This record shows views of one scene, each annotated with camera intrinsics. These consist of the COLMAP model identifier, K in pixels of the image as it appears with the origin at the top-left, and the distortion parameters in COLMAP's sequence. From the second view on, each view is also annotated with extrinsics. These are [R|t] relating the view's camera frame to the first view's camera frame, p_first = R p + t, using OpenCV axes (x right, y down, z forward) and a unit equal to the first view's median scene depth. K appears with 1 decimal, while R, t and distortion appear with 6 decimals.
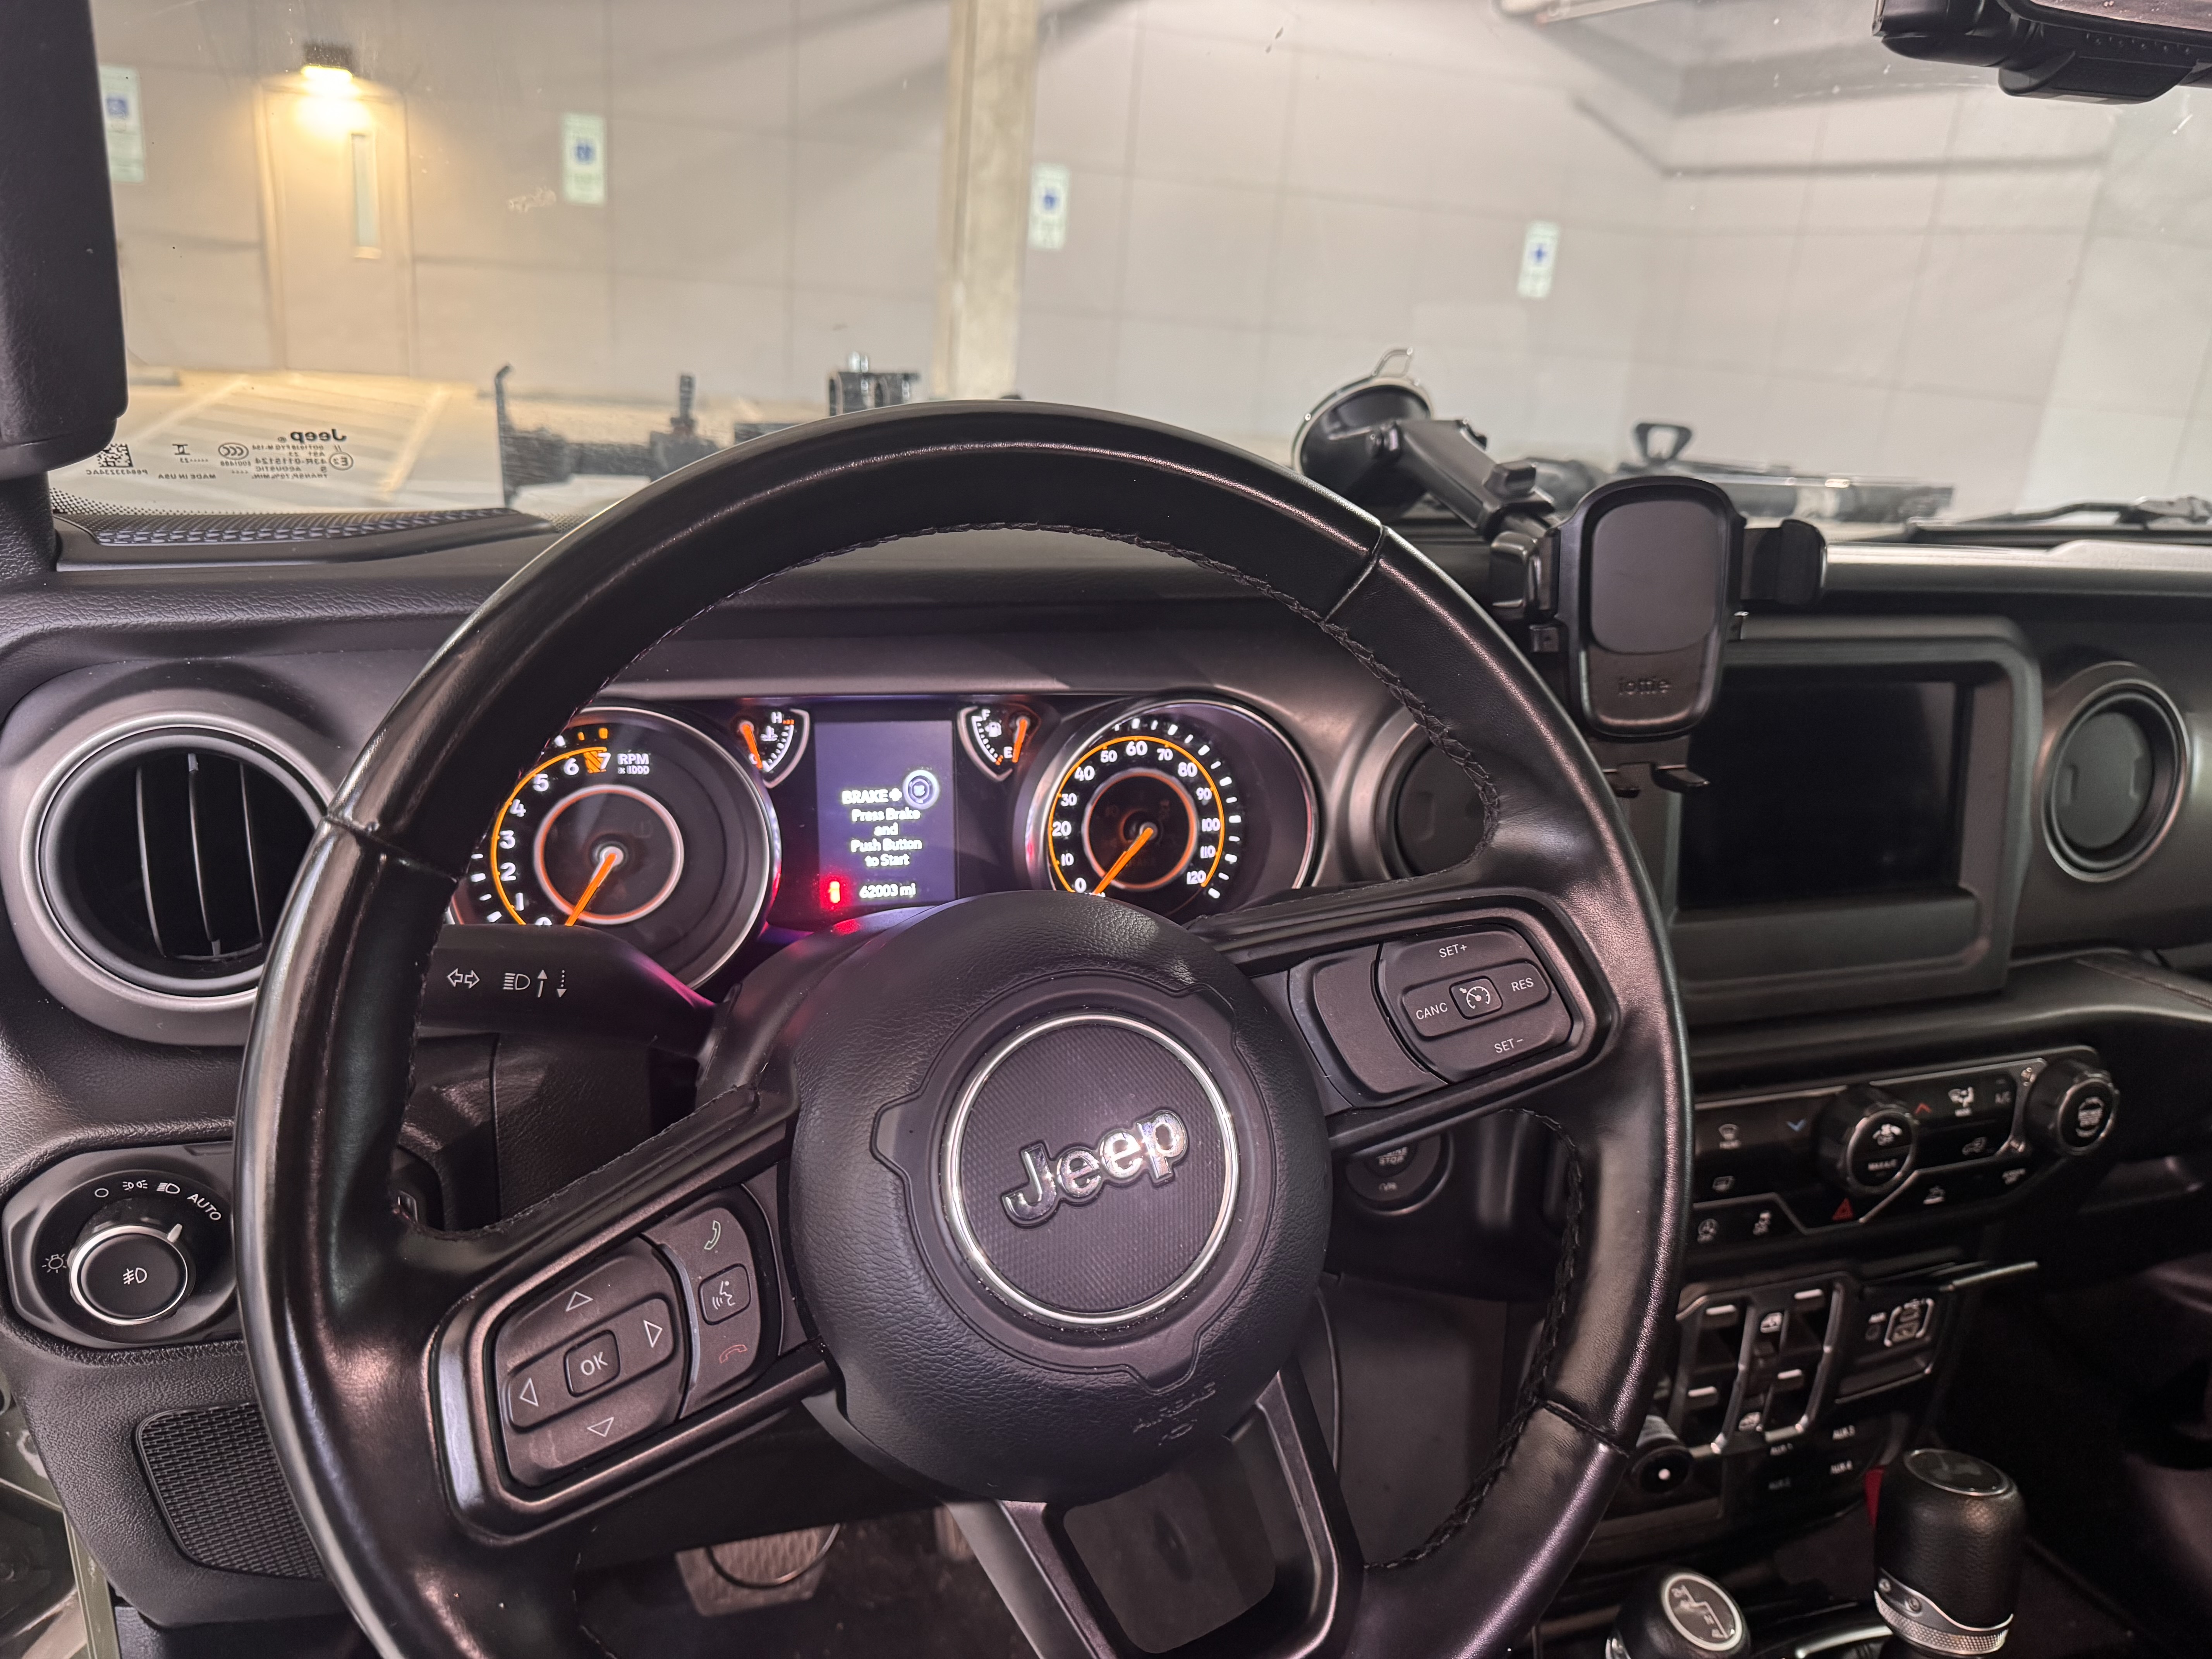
lens RADIAL K [[1631.1, 0, 1114.5], [0, 1631.1, 816.4], [0, 0, 1]] dist [-0.010609, -0.005101]
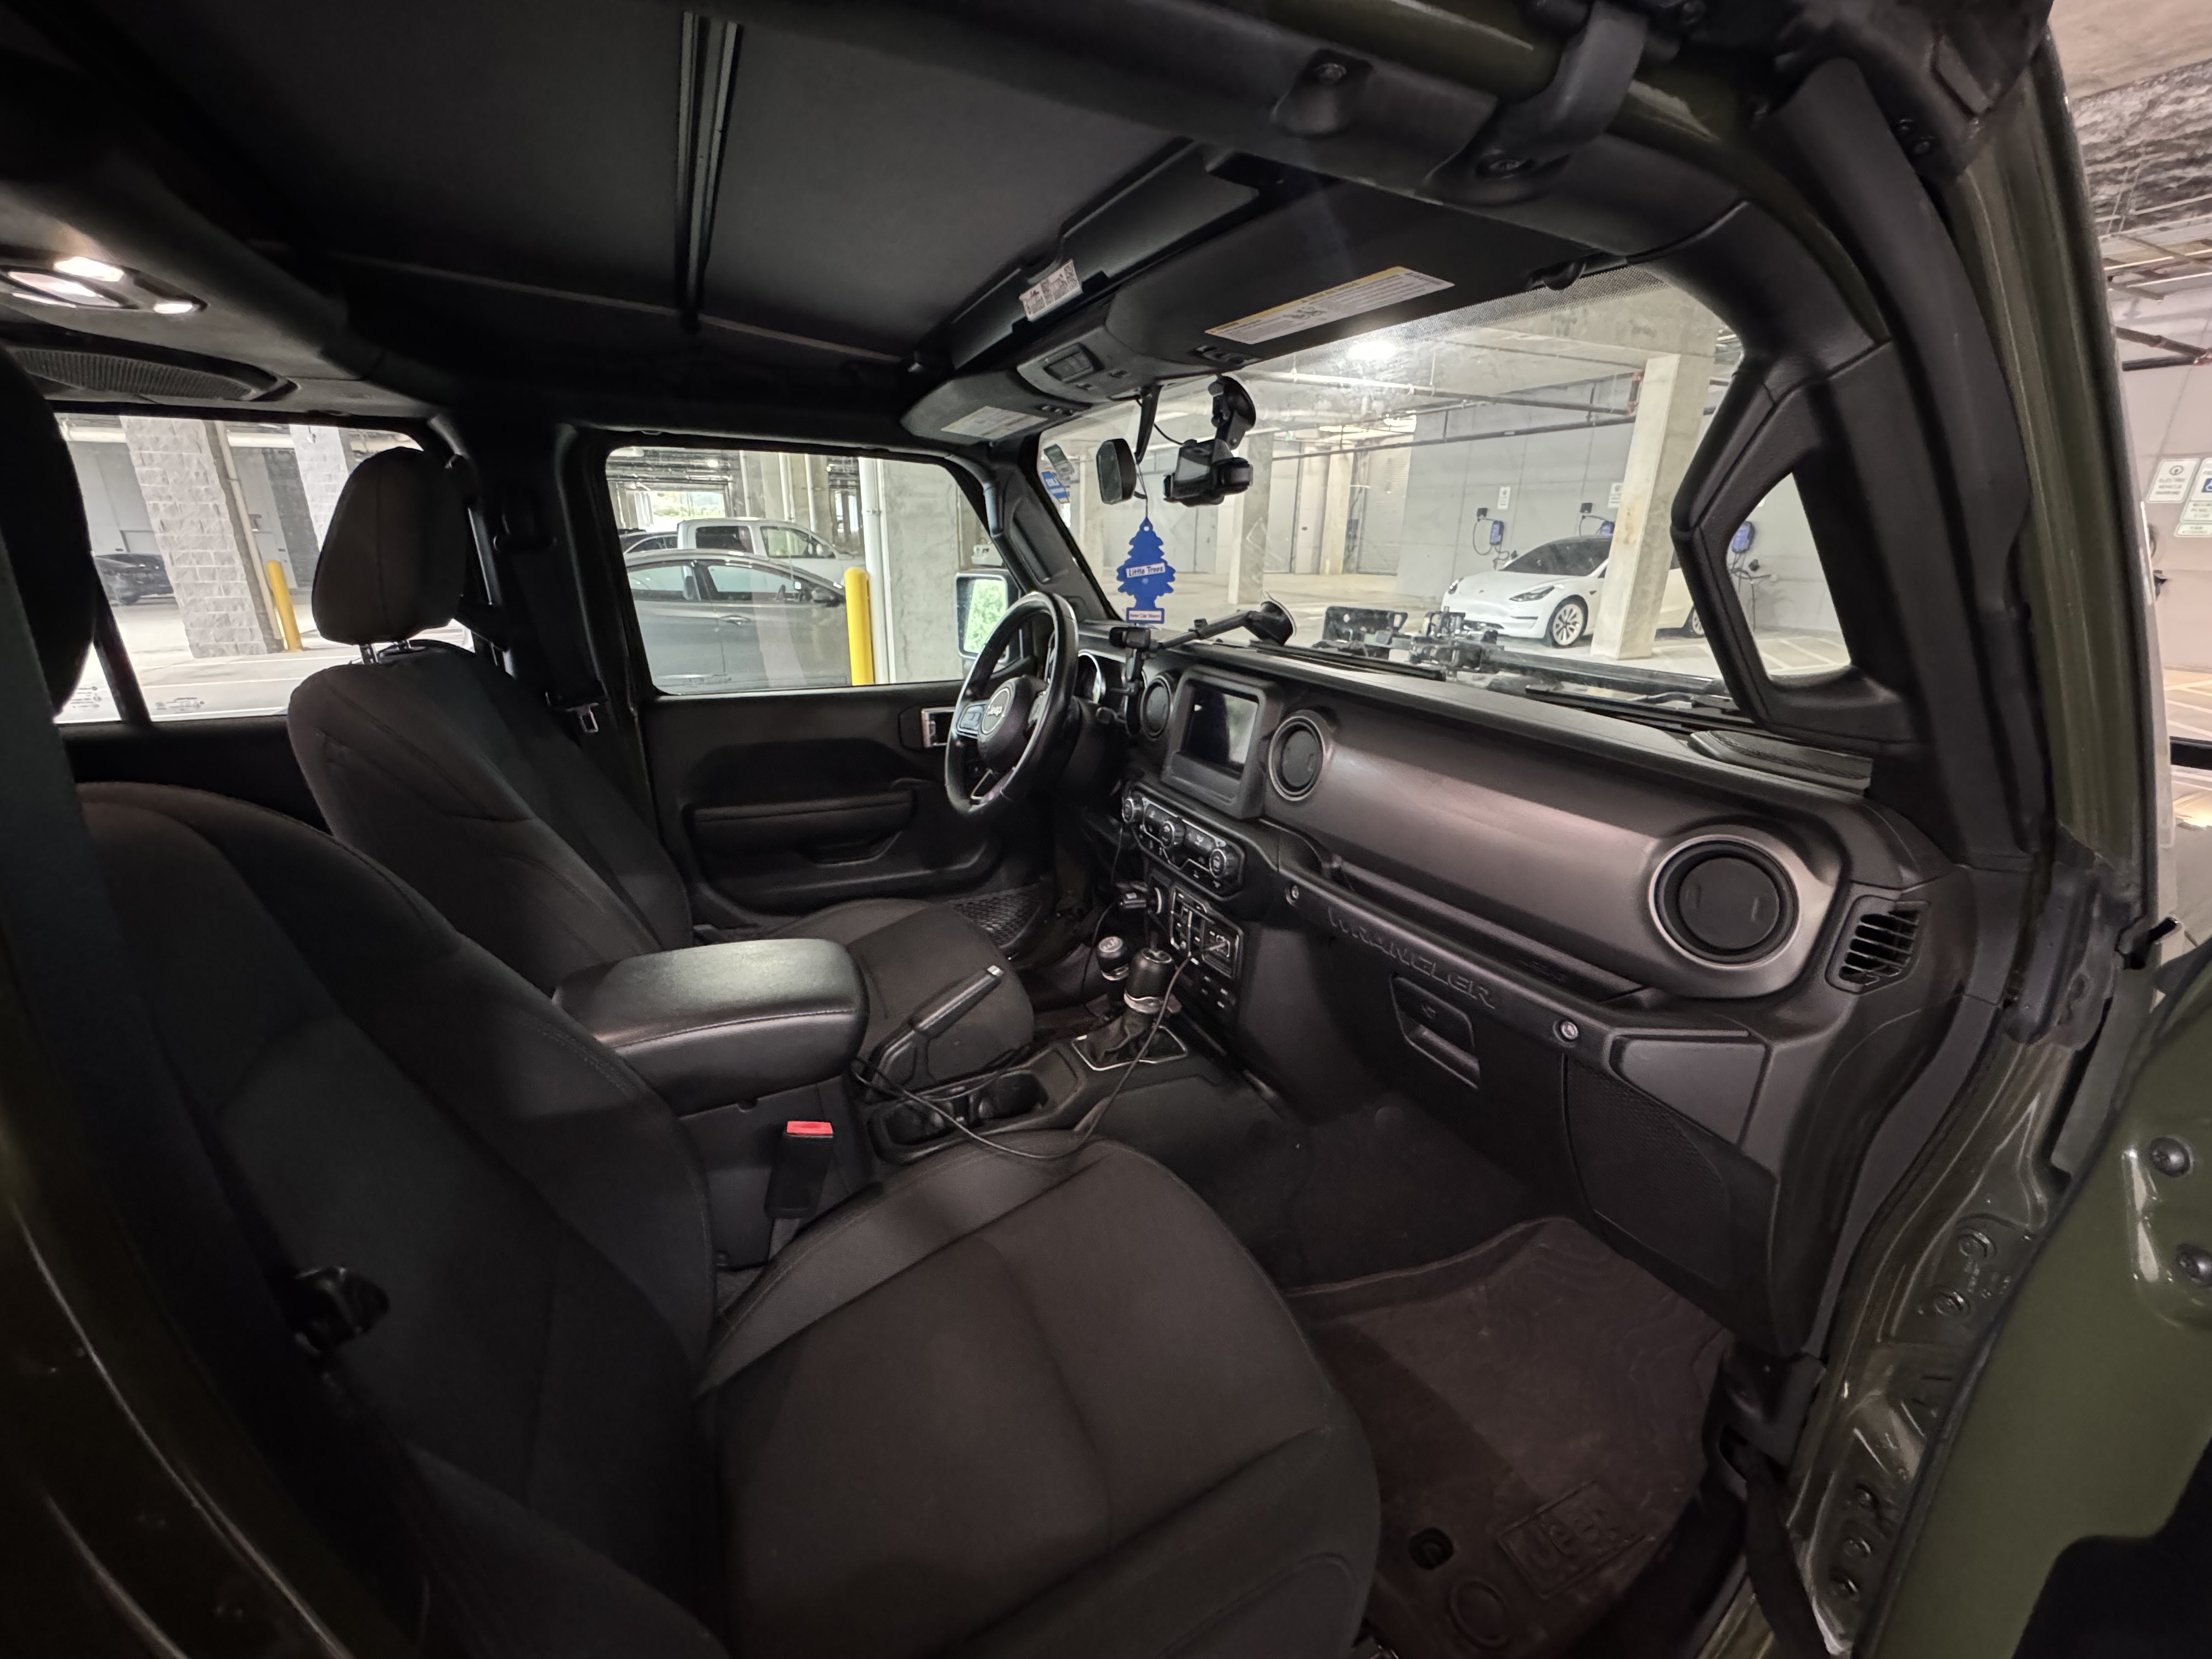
lens RADIAL K [[895.7, 0, 1107.8], [0, 895.7, 833.9], [0, 0, 1]] dist [-0.003871, 0.000007]
pose [[0.107939, 0.243487, -0.963879, 1.985034], [-0.312637, 0.928668, 0.199582, -0.099022], [0.943720, 0.279802, 0.176363, 0.552023]]
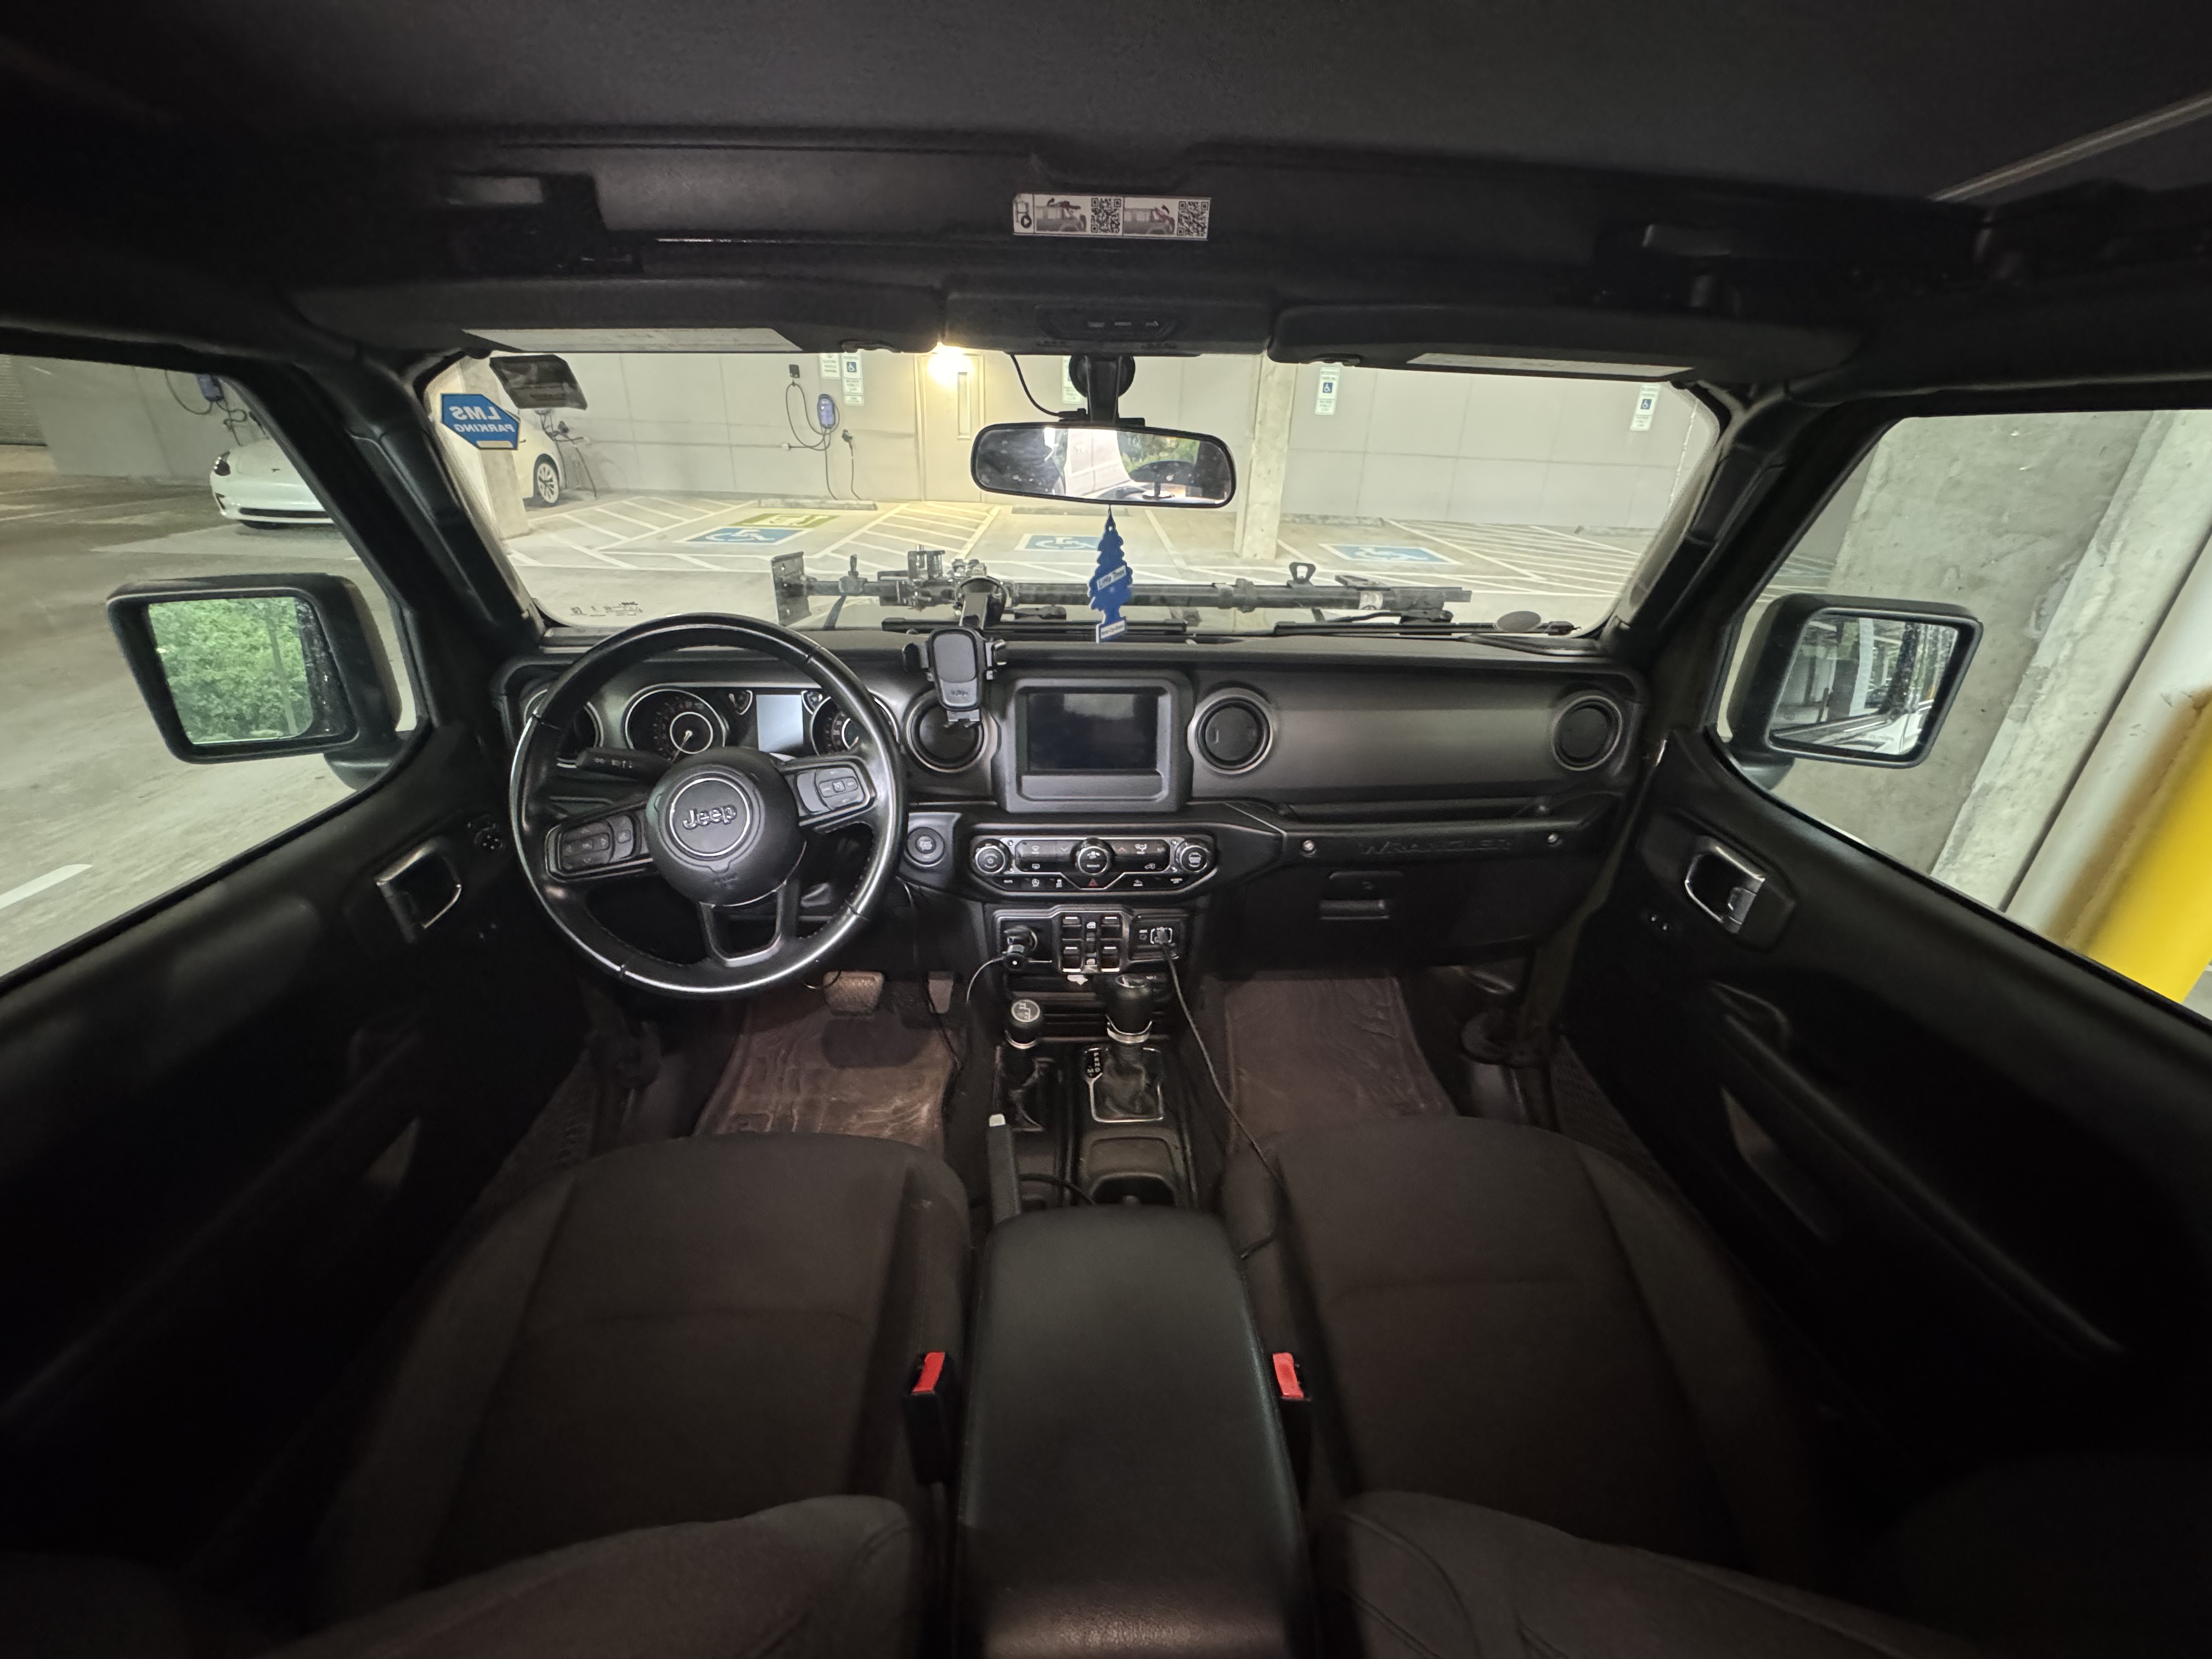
lens RADIAL K [[895.7, 0, 1114.1], [0, 895.7, 827.1], [0, 0, 1]] dist [-0.003871, 0.000007]
pose [[0.958138, 0.076299, -0.275952, 0.871638], [-0.048646, 0.993206, 0.105712, -0.017360], [0.282142, -0.087862, 0.955341, -0.437442]]
